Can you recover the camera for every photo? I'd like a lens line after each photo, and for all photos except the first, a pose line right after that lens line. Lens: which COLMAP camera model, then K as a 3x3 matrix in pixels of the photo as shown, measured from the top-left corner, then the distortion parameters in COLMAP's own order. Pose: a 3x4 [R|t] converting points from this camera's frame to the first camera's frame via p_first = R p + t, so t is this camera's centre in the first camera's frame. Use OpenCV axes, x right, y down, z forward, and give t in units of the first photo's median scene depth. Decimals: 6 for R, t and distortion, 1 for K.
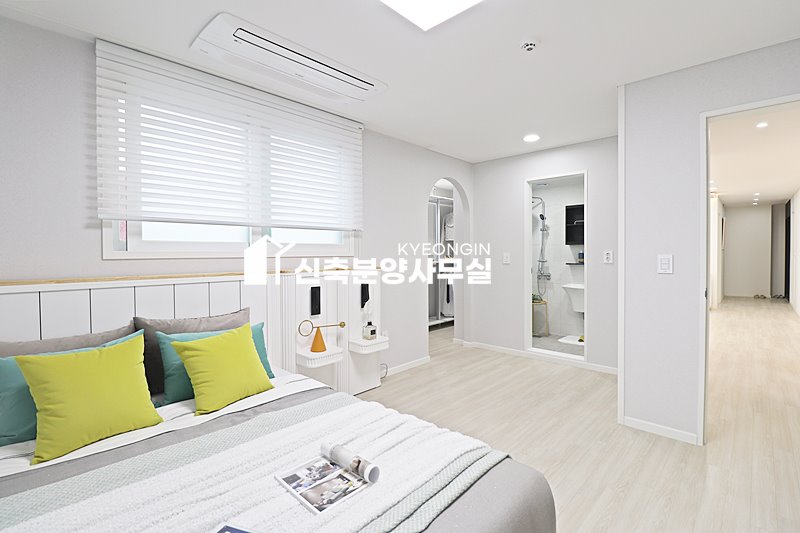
lens RADIAL K [[368.7, 0, 403.3], [0, 368.7, 259.4], [0, 0, 1]] dist [0.000228, -0.012285]
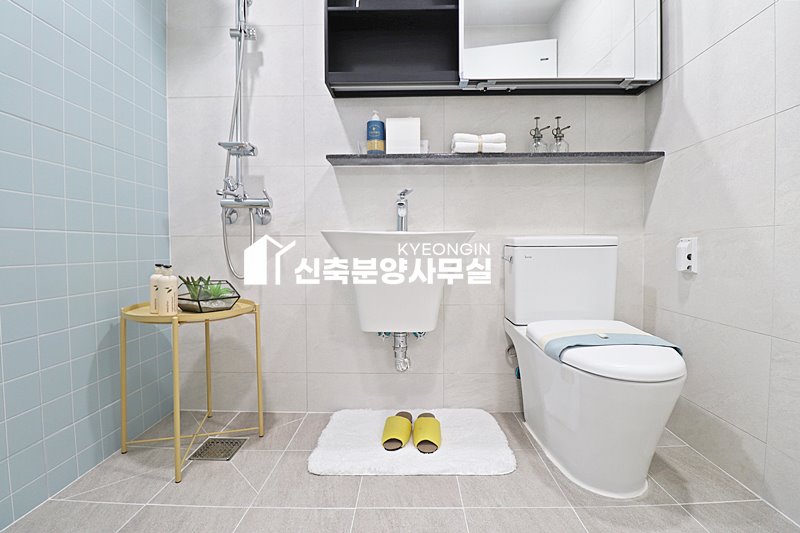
lens RADIAL K [[368.7, 0, 403.3], [0, 368.7, 259.4], [0, 0, 1]] dist [0.000228, -0.012285]
pose [[0.738452, -0.001326, 0.674305, 0.287456], [0.009625, 0.999917, -0.008575, 0.087955], [-0.674237, 0.012823, 0.738403, 0.730416]]
